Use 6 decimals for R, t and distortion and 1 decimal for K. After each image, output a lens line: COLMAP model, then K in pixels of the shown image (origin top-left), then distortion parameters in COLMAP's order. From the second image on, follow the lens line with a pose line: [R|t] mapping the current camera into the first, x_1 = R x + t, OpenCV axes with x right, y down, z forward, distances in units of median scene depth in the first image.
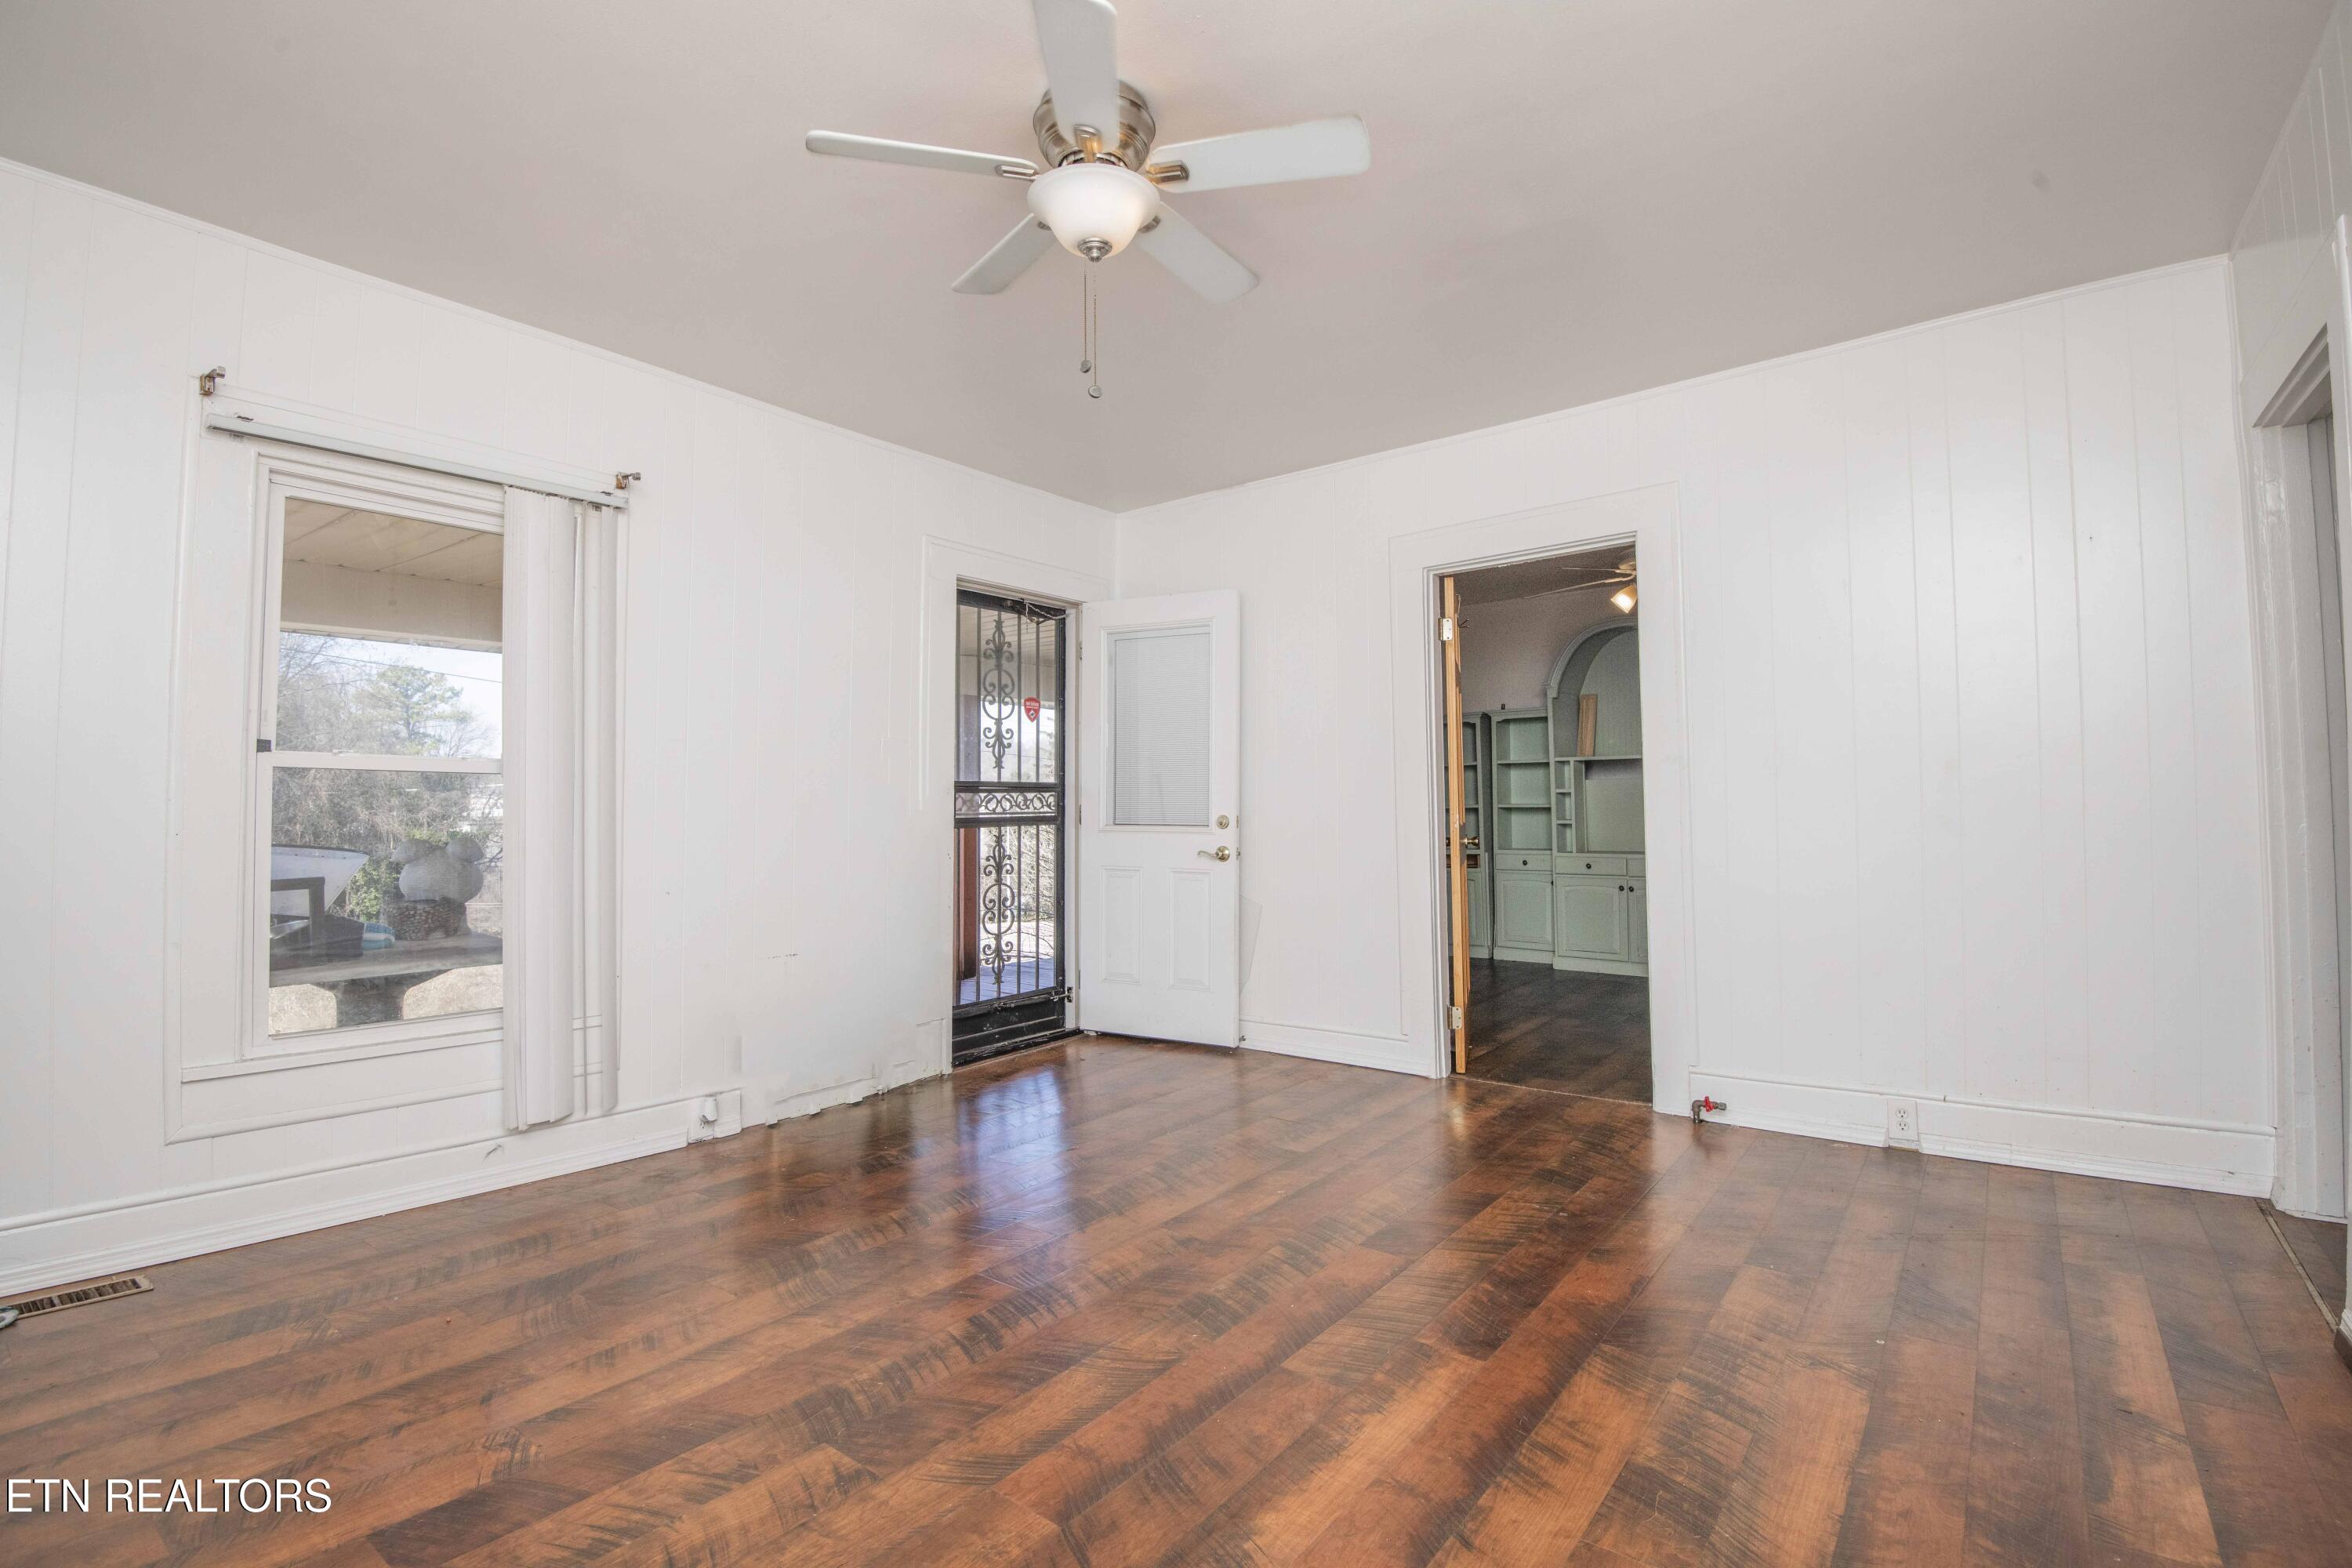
lens RADIAL K [[1084.6, 0, 1181.9], [0, 1084.6, 782.9], [0, 0, 1]] dist [-0.022219, -0.011677]
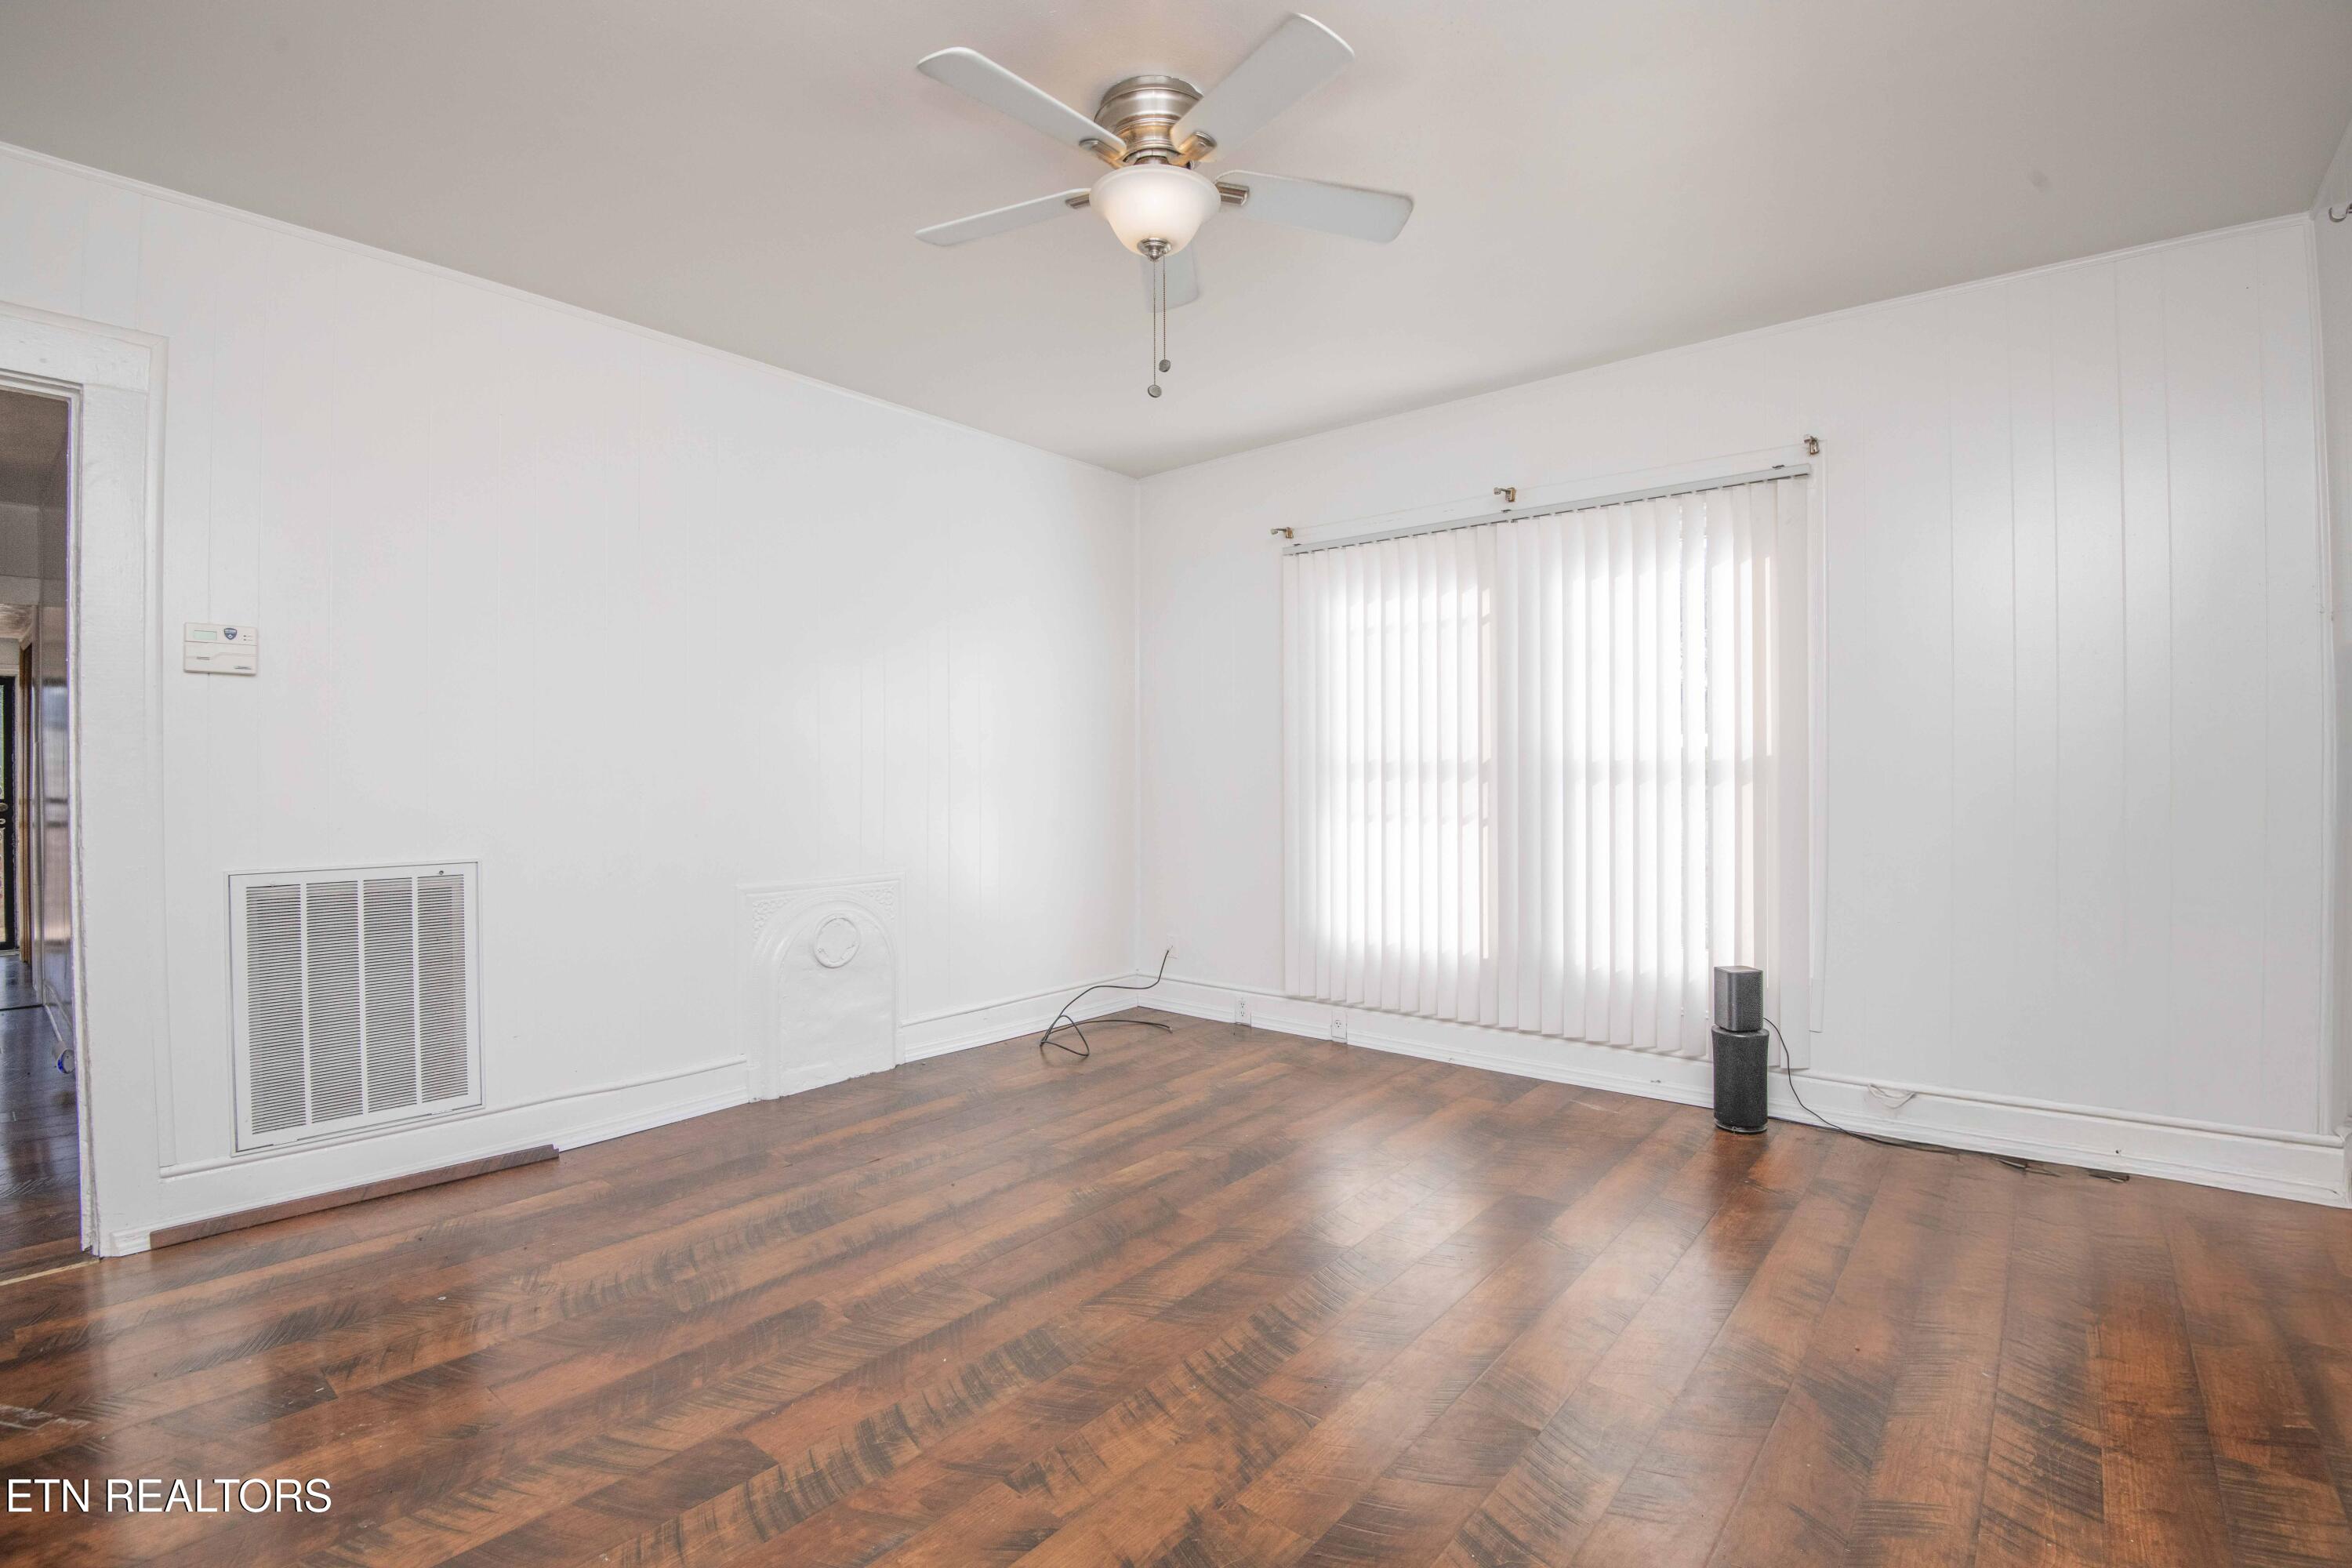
lens RADIAL K [[1084.6, 0, 1180.2], [0, 1084.6, 780.7], [0, 0, 1]] dist [-0.022219, -0.011677]
pose [[-0.999300, 0.008579, 0.036426, -0.123750], [0.008134, 0.999891, -0.012347, 0.014082], [-0.036528, -0.012042, -0.999260, 1.796403]]
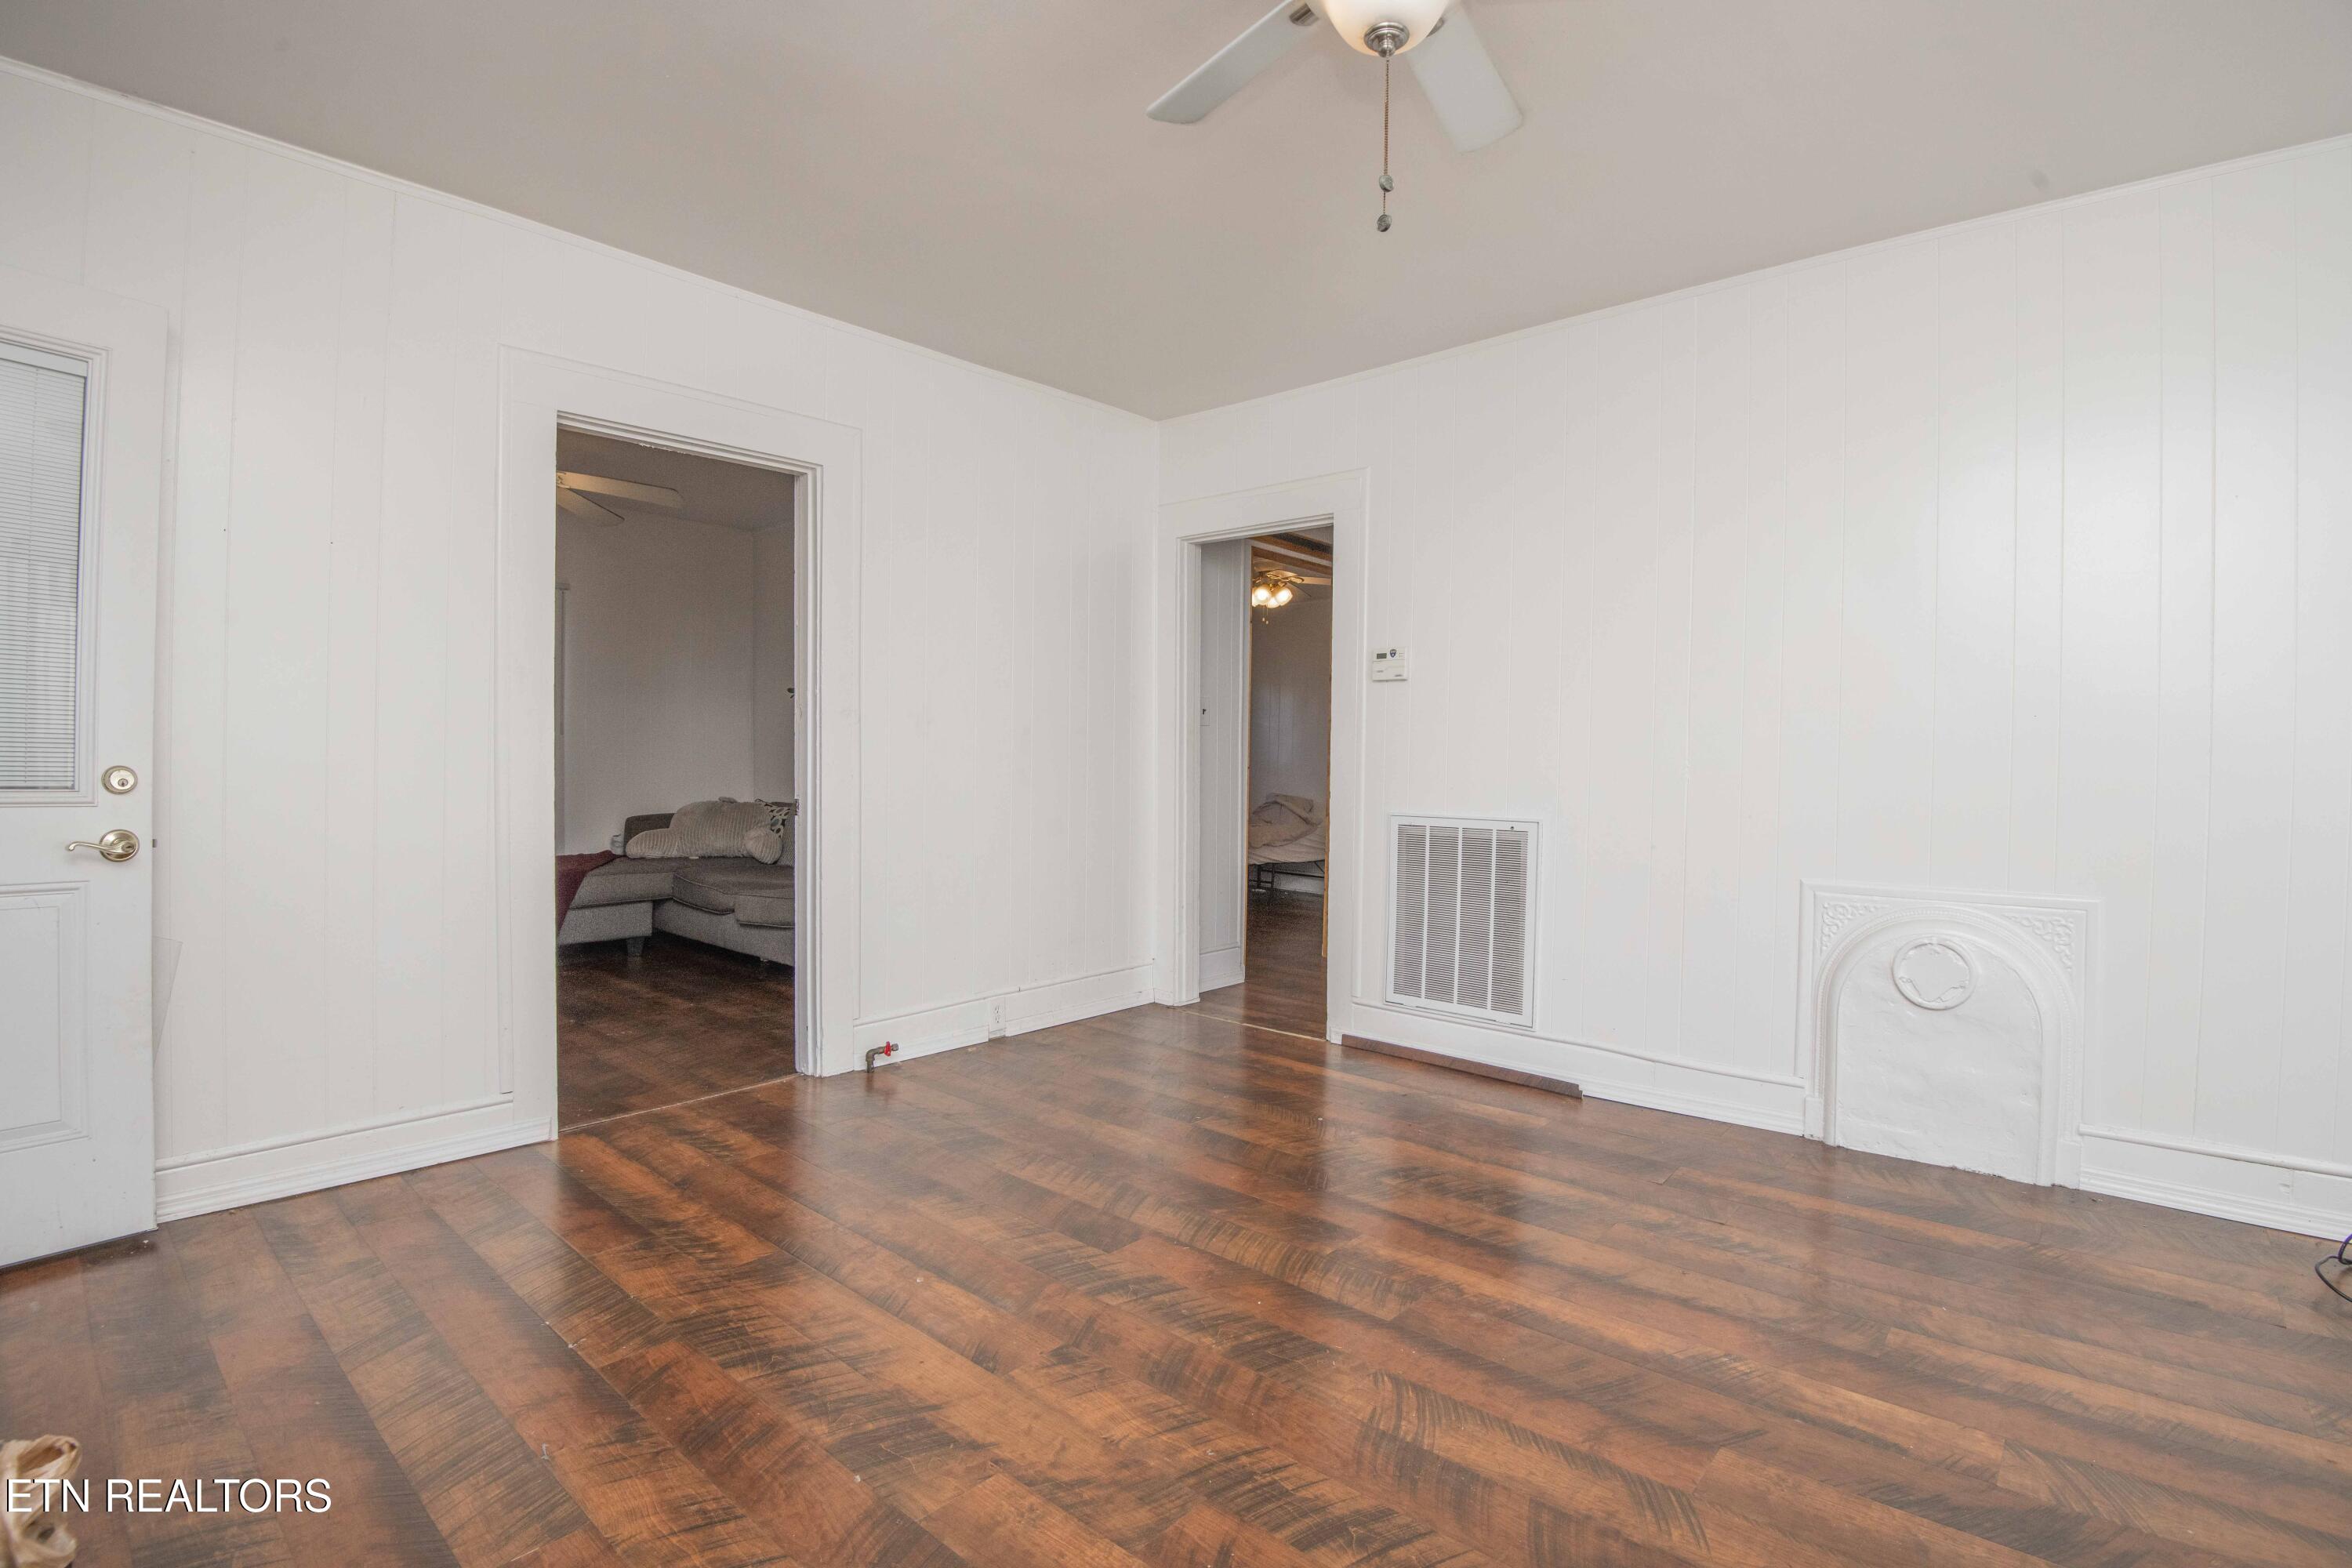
lens RADIAL K [[1084.6, 0, 1190.4], [0, 1084.6, 776.7], [0, 0, 1]] dist [-0.022219, -0.011677]
pose [[0.057913, -0.003843, 0.998314, -0.774128], [-0.034360, 0.999392, 0.005840, 0.031886], [-0.997730, -0.034640, 0.057745, 0.968367]]
